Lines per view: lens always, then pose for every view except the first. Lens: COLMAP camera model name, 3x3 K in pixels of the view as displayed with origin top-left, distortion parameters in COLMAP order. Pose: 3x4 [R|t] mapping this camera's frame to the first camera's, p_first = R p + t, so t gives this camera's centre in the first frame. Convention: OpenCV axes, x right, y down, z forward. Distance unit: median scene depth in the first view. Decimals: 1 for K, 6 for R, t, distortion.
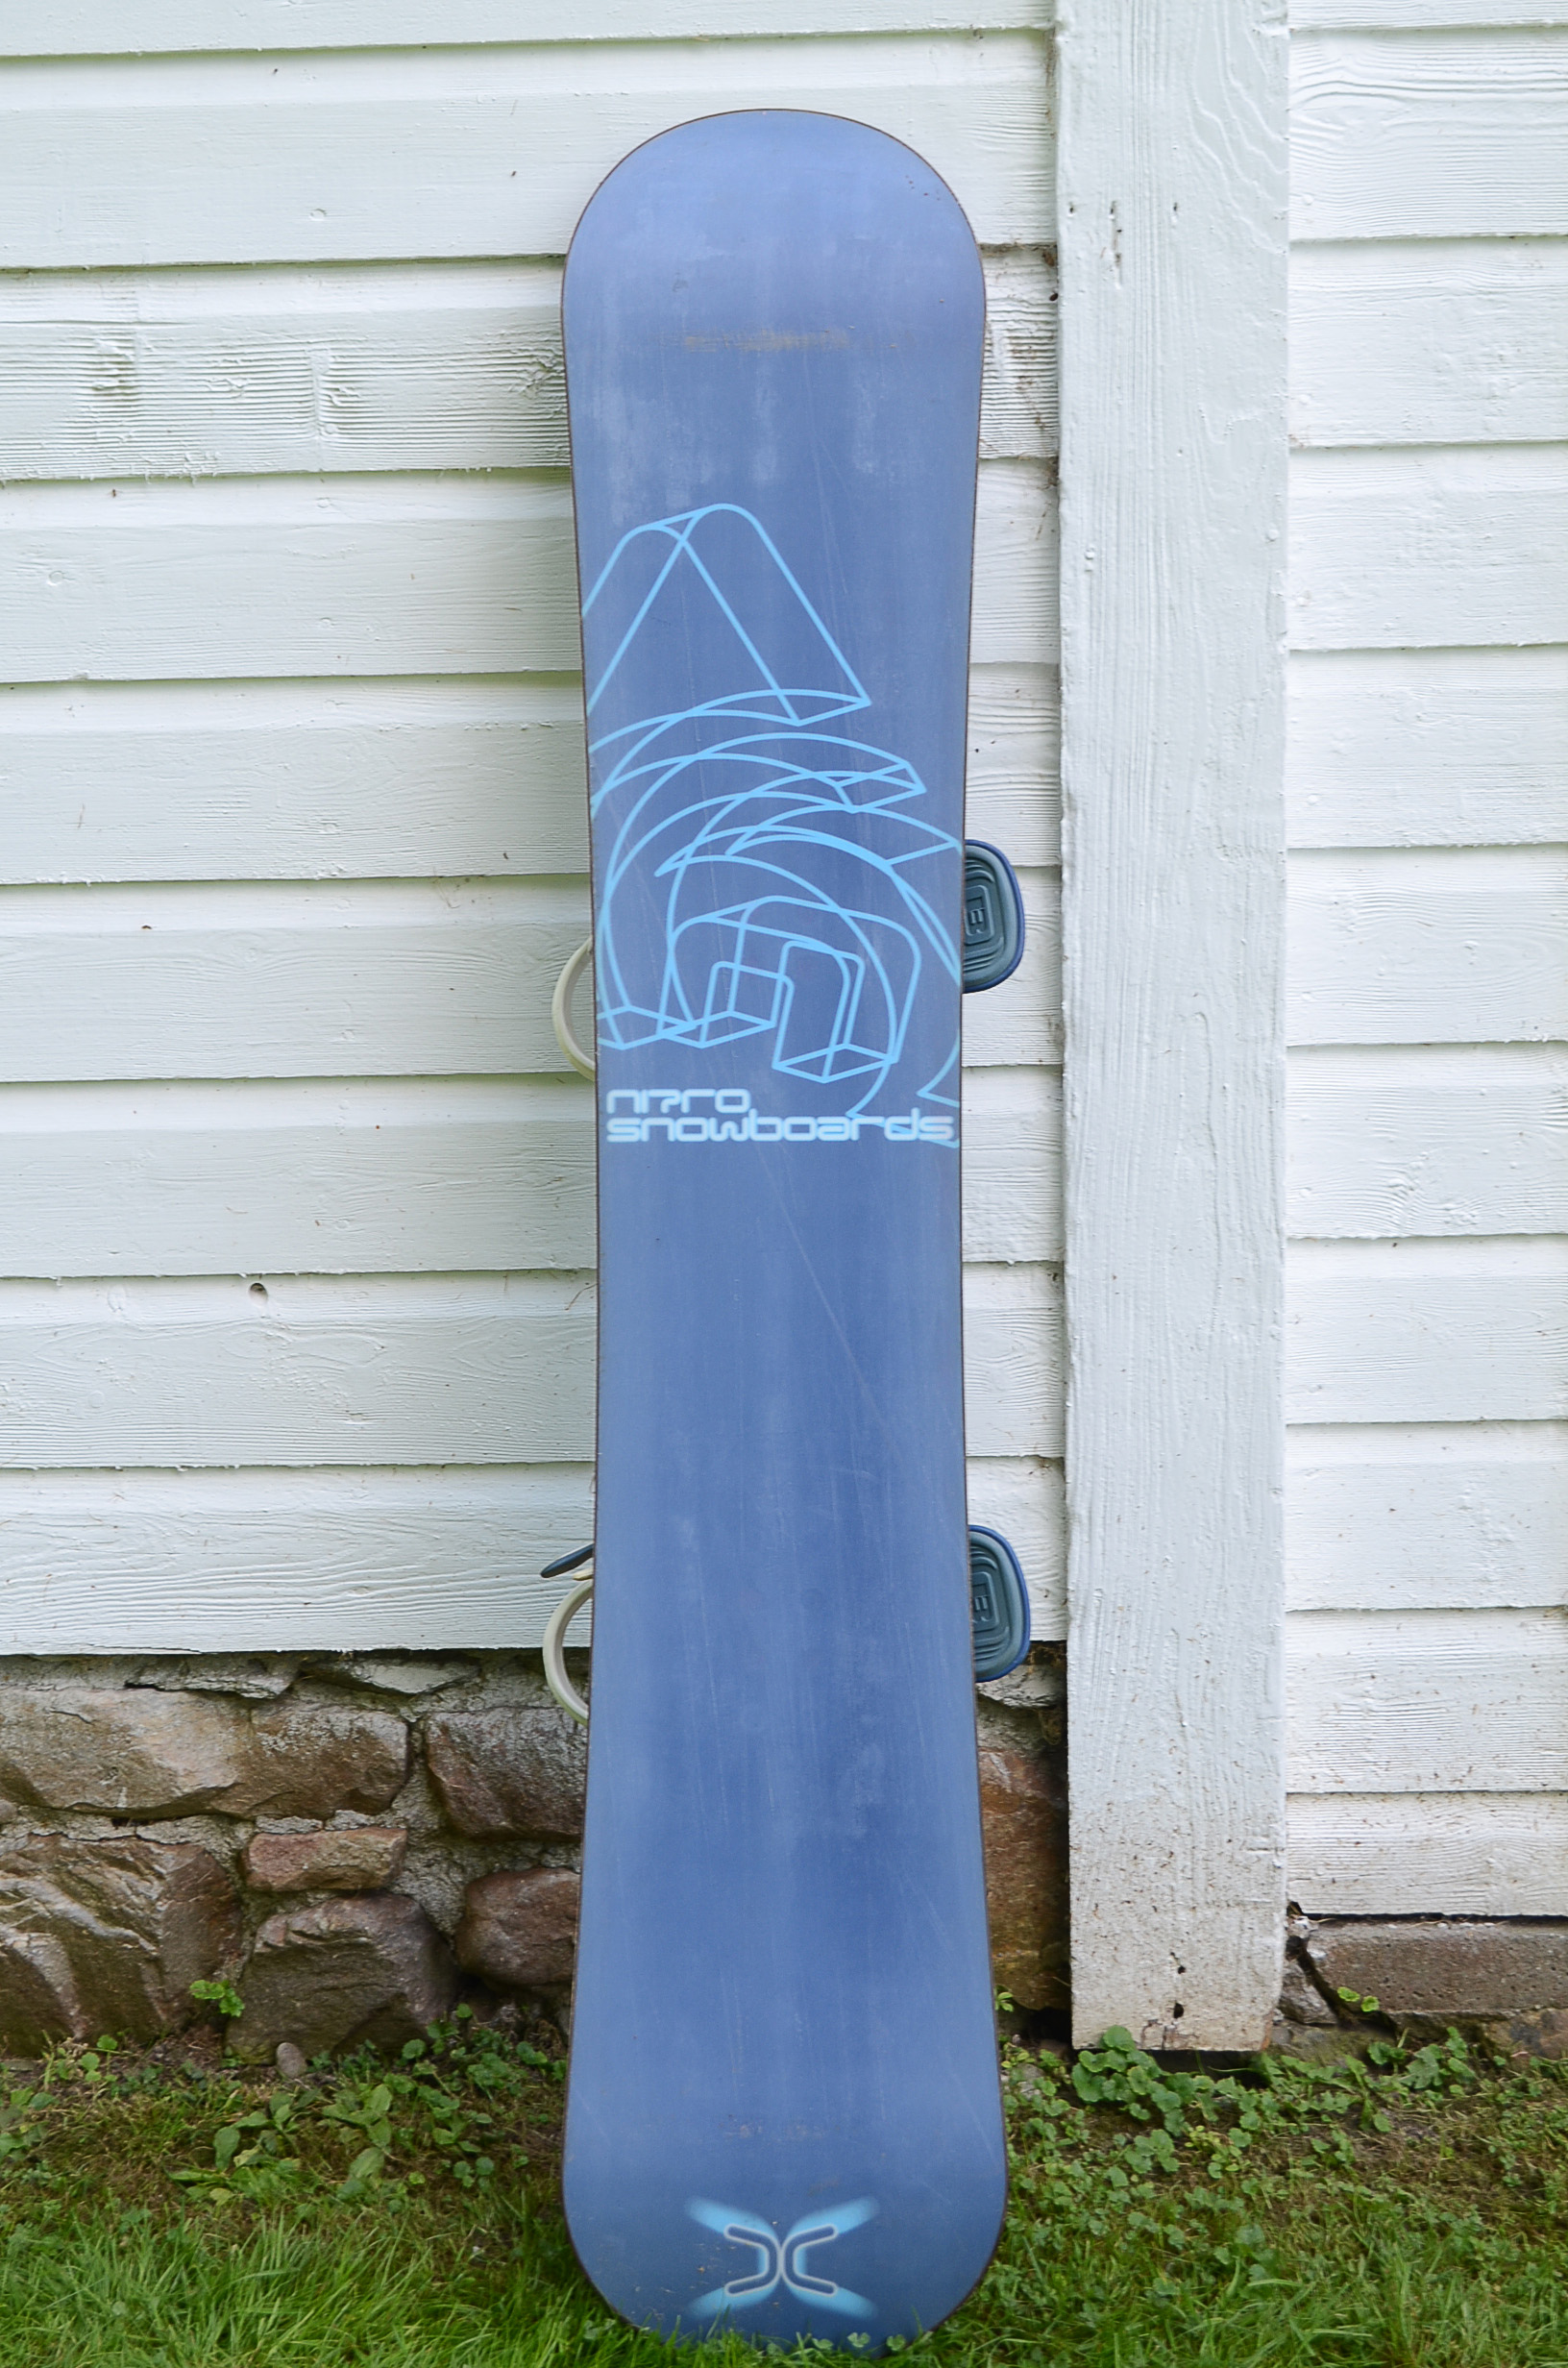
lens RADIAL K [[3753.9, 0, 784.0], [0, 3753.9, 1184.0], [0, 0, 1]] dist [0.005181, 0.008873]
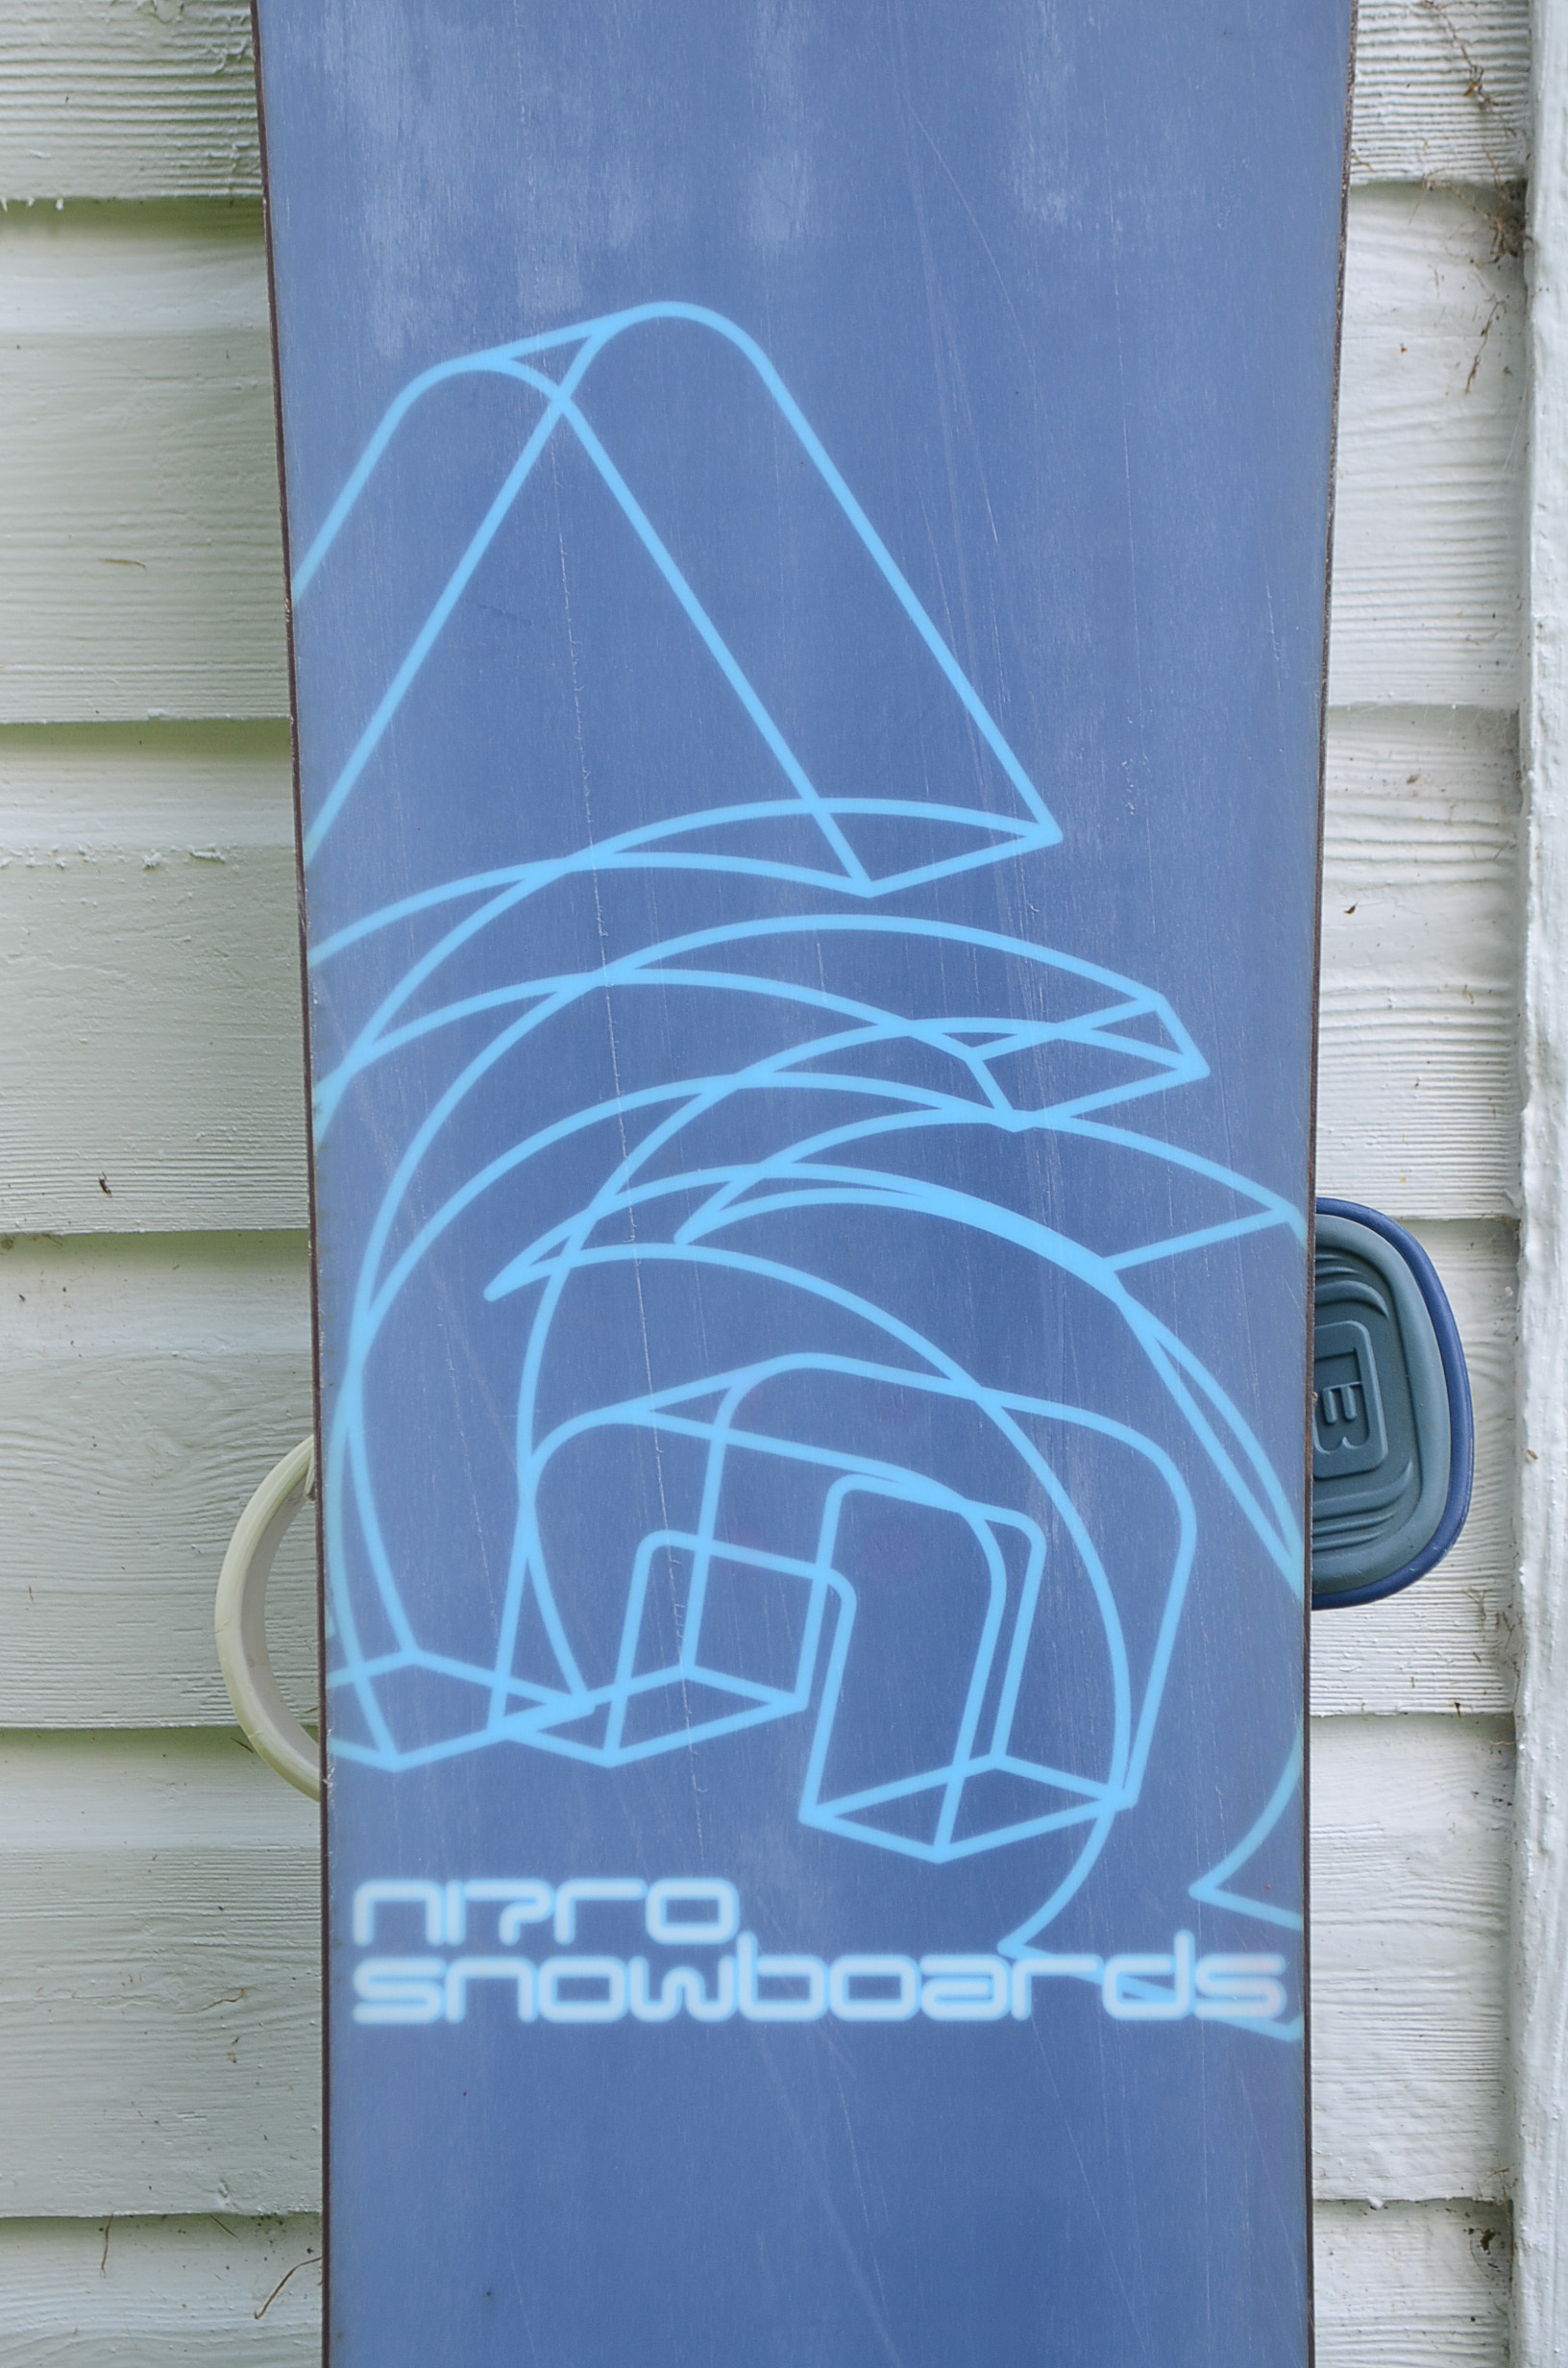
lens RADIAL K [[5504.5, 0, 784.0], [0, 5504.5, 1184.0], [0, 0, 1]] dist [0.045718, 0.124292]
pose [[0.999778, 0.003006, 0.020834, -0.016046], [-0.002824, 0.999958, -0.008775, -0.088682], [-0.020859, 0.008714, 0.999744, 0.451973]]
